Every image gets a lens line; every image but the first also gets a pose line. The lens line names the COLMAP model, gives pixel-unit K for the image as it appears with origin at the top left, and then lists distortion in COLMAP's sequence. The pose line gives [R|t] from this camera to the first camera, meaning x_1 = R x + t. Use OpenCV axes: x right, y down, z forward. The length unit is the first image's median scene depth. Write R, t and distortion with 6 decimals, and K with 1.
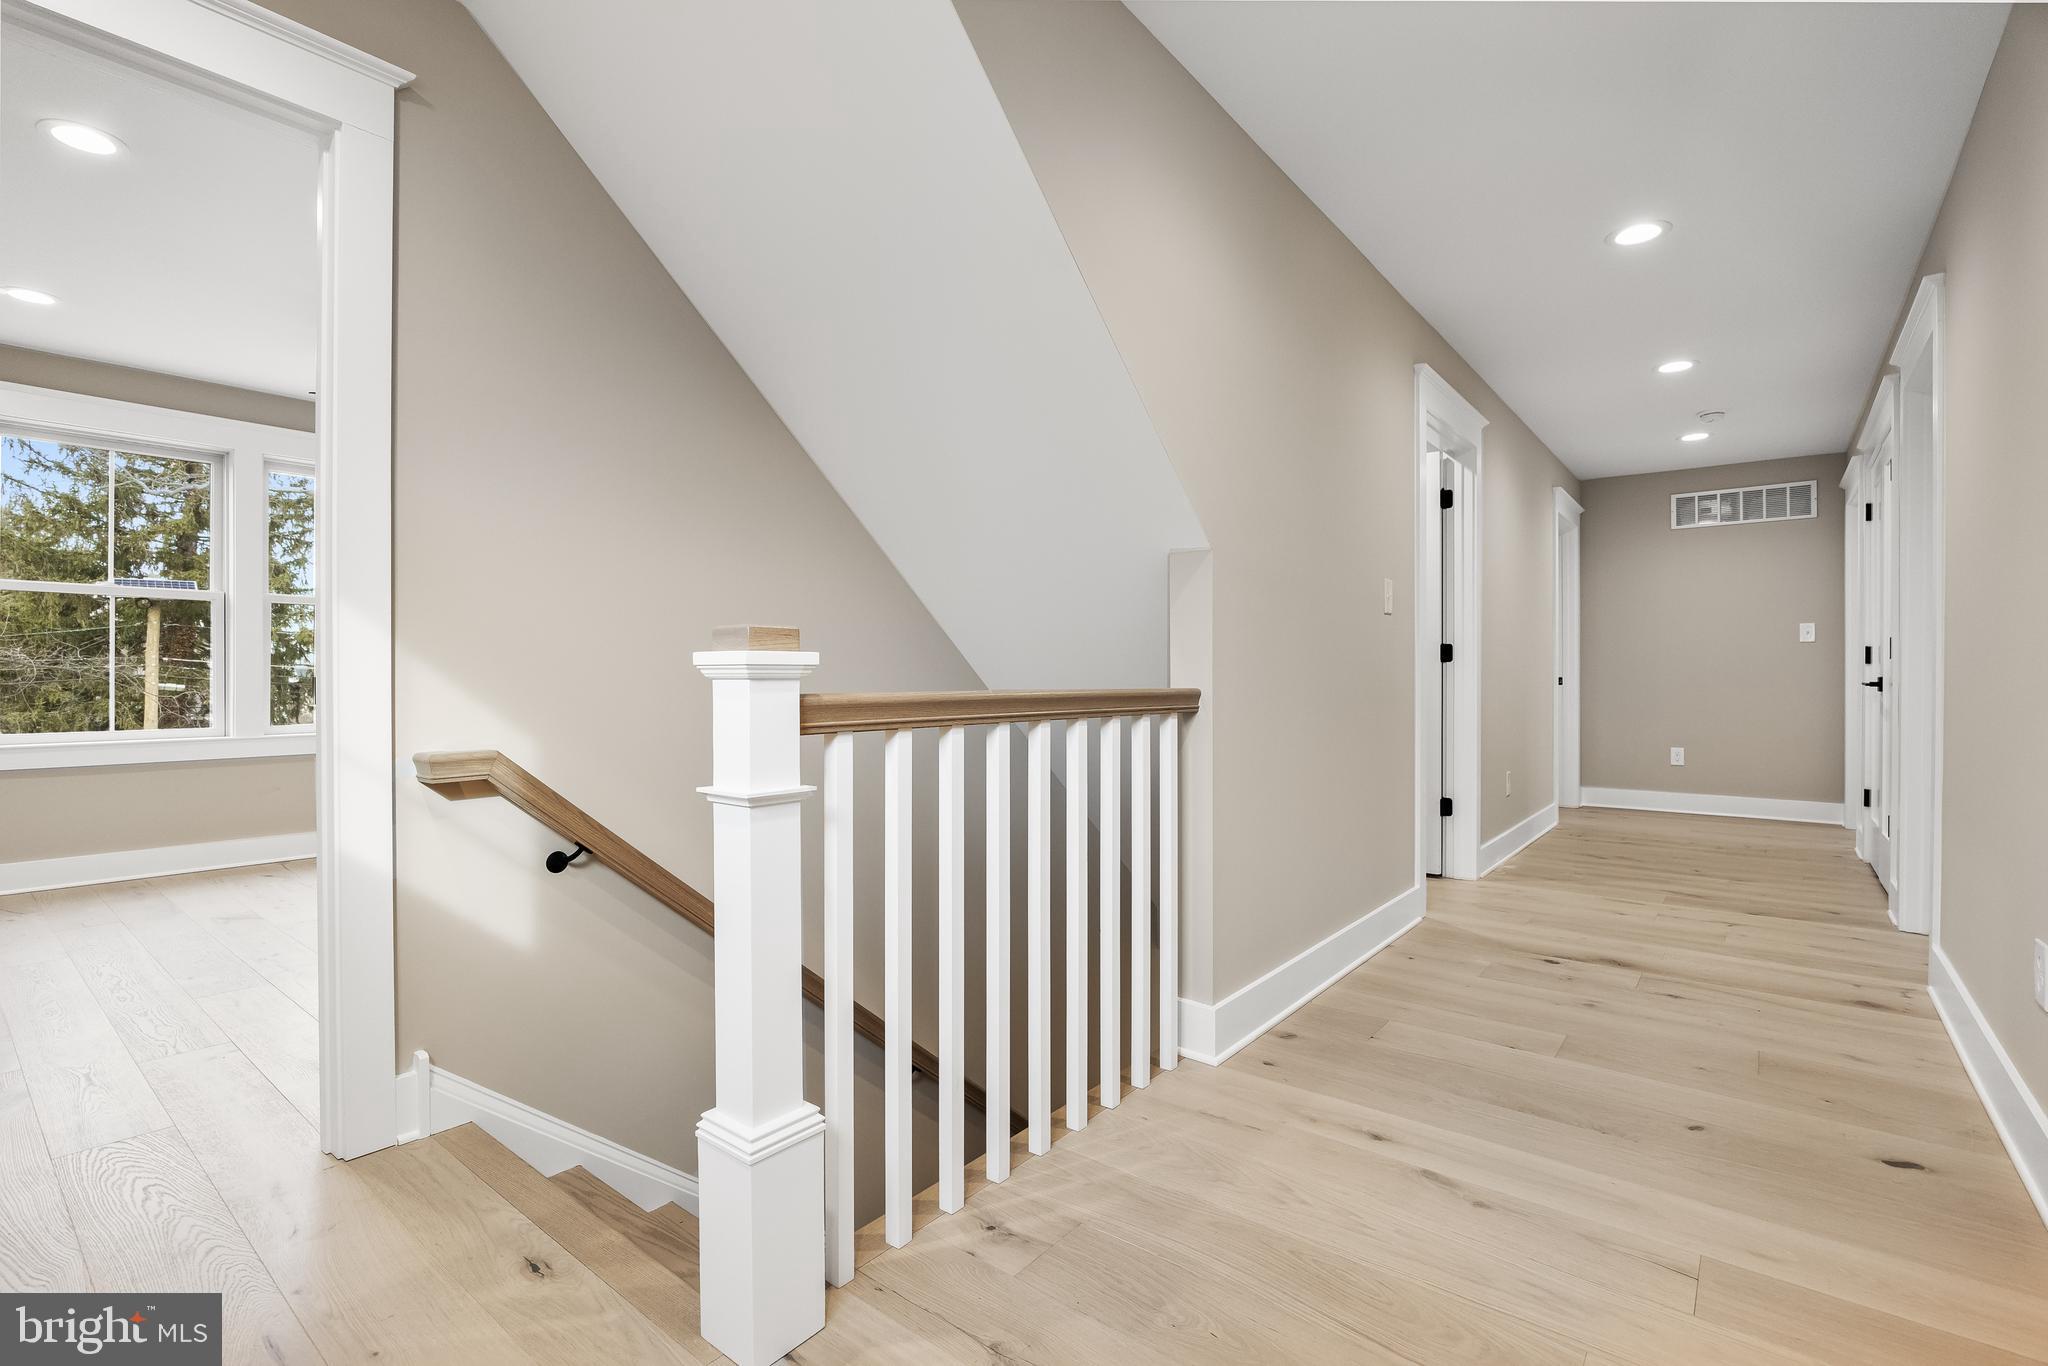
lens RADIAL K [[944.0, 0, 1026.2], [0, 944.0, 689.4], [0, 0, 1]] dist [-0.004514, -0.000634]
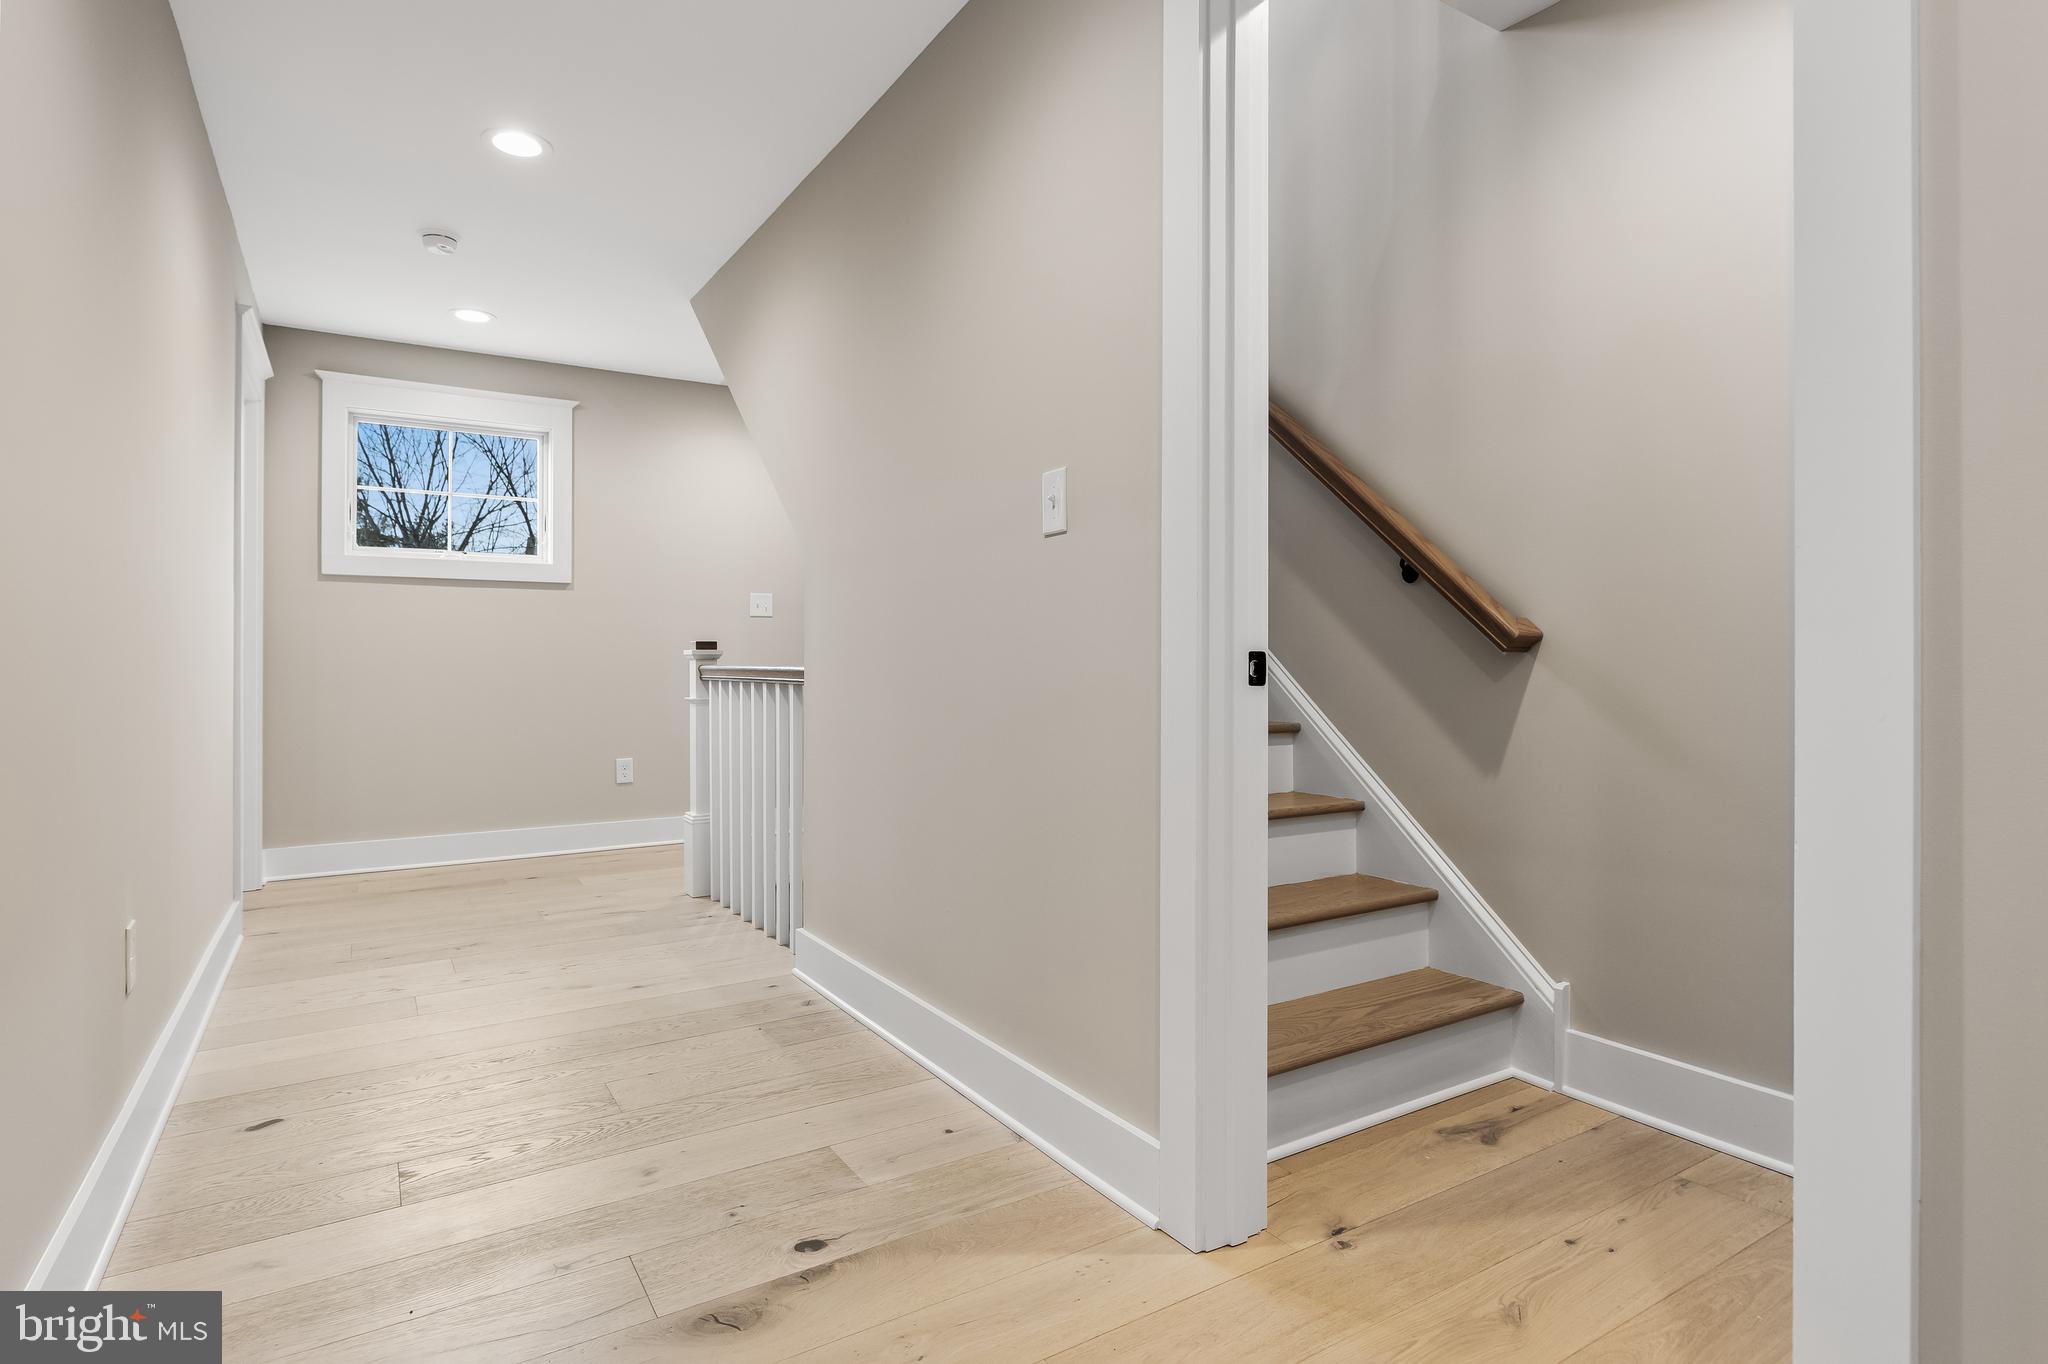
lens RADIAL K [[1052.7, 0, 1030.9], [0, 1052.7, 666.7], [0, 0, 1]] dist [-0.001108, -0.000308]
pose [[-0.325843, 0.014425, -0.945314, 0.358587], [0.003062, 0.999894, 0.014203, -0.004942], [0.945419, 0.001733, -0.325853, 0.448022]]
